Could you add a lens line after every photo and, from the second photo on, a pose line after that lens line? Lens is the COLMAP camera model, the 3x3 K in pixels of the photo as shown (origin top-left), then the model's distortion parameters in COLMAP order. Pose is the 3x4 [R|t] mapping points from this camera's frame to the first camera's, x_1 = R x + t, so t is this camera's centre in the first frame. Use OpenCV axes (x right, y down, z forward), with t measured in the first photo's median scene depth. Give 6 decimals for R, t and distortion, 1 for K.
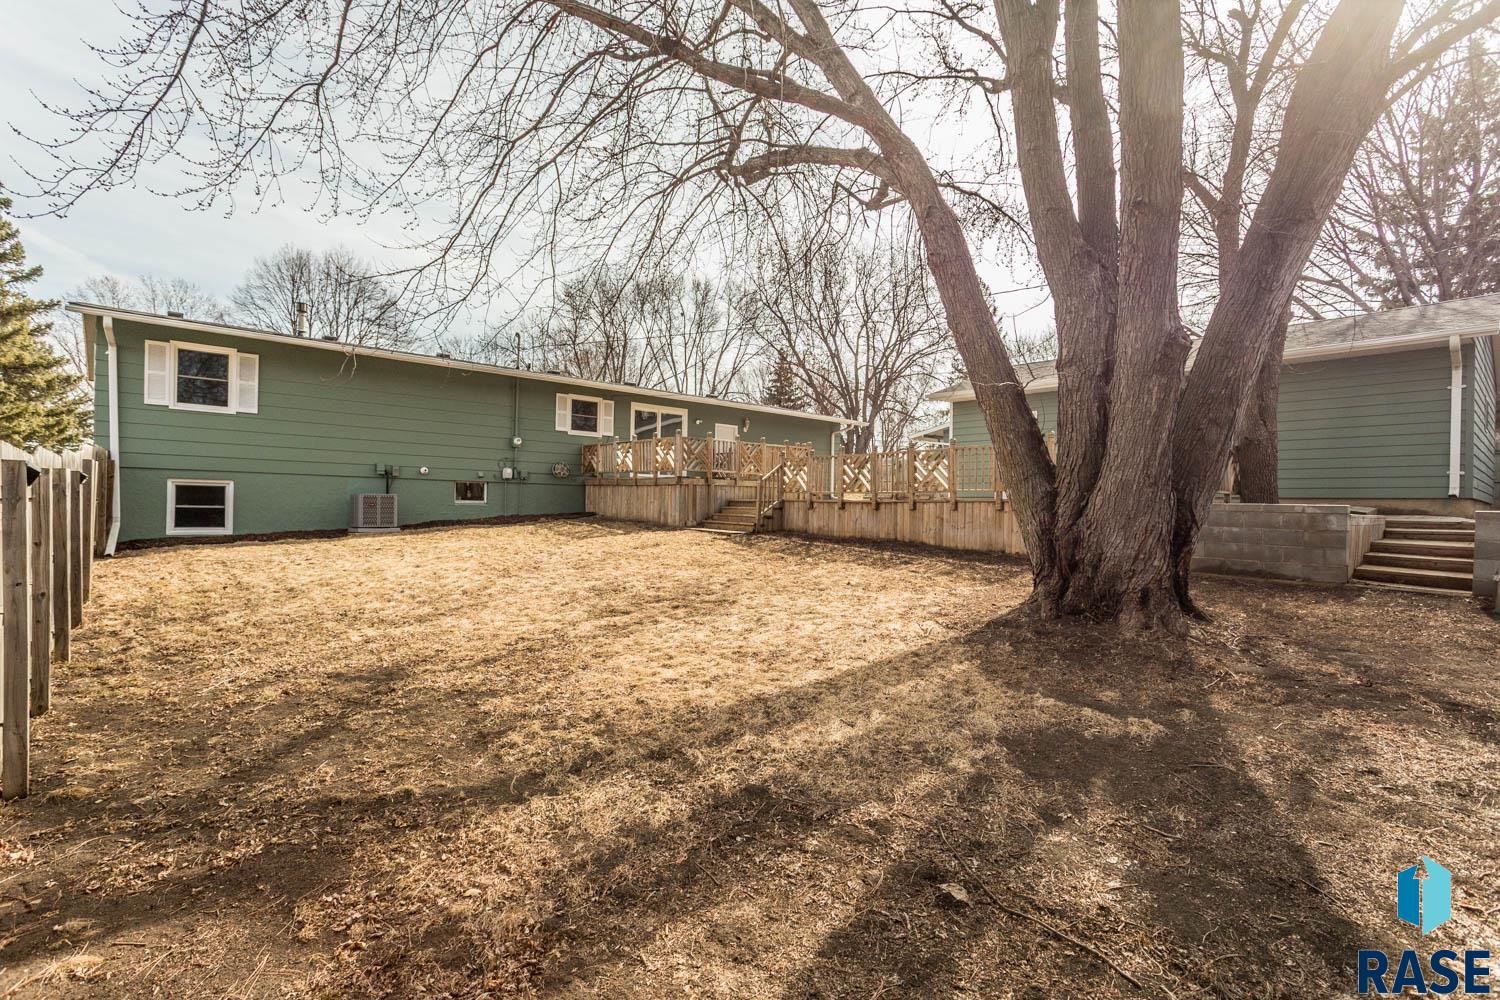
lens RADIAL K [[708.0, 0, 745.7], [0, 708.0, 502.7], [0, 0, 1]] dist [-0.002312, 0.003070]
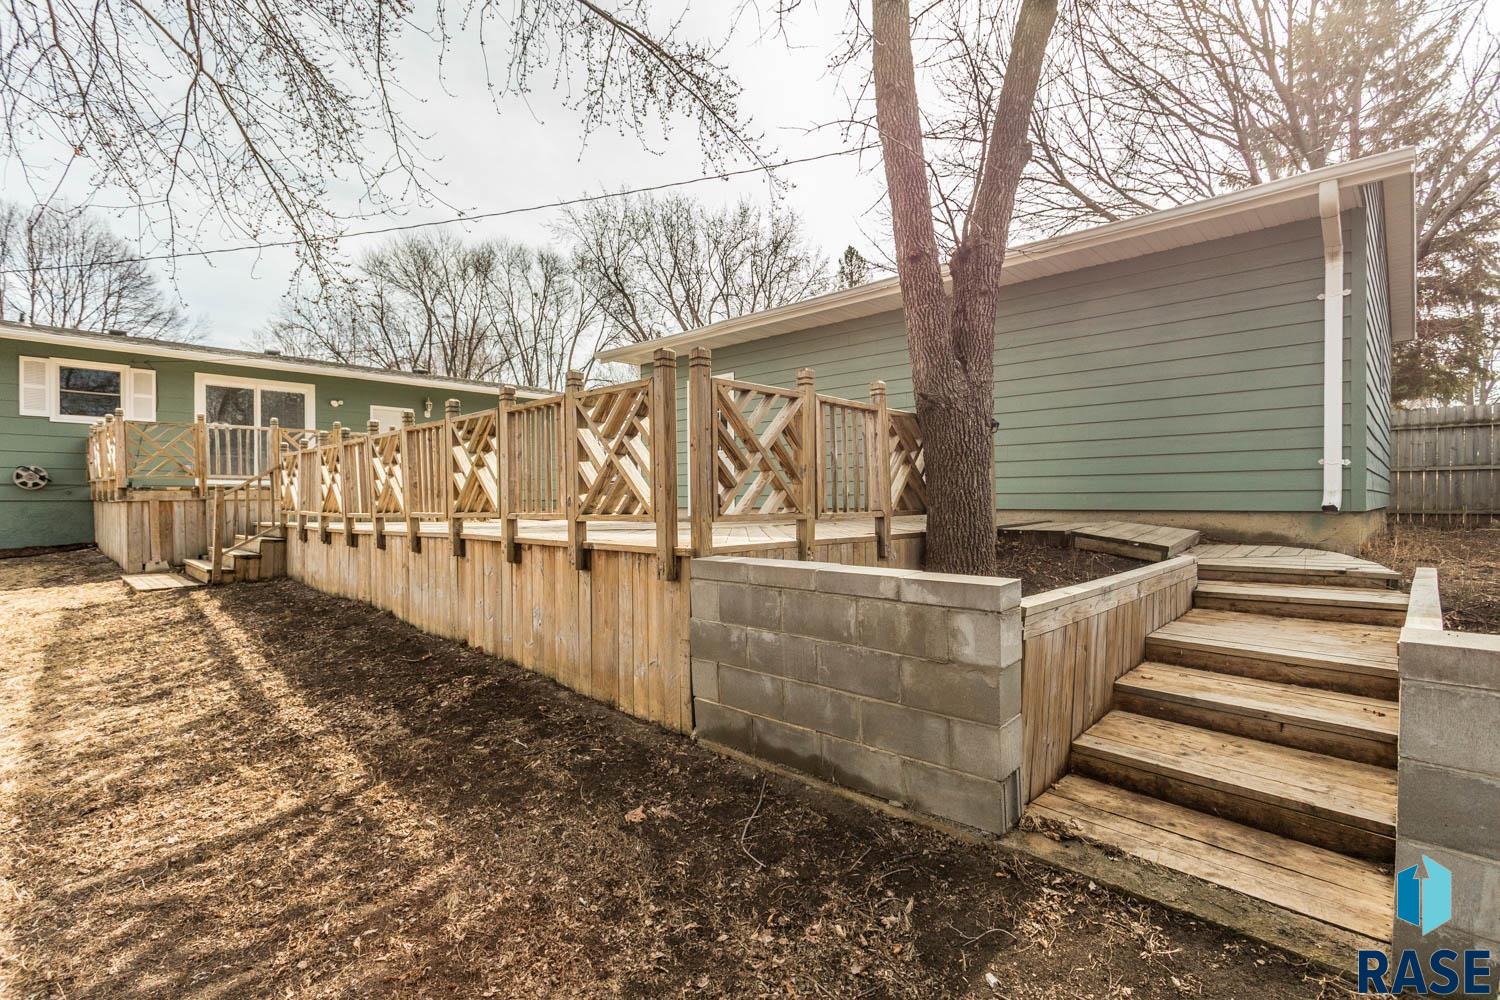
lens RADIAL K [[708.0, 0, 748.6], [0, 708.0, 503.3], [0, 0, 1]] dist [-0.002312, 0.003070]
pose [[0.995689, -0.023248, 0.089795, 0.533482], [0.022393, 0.999694, 0.010523, -0.027029], [-0.090012, -0.008467, 0.995905, 0.528020]]
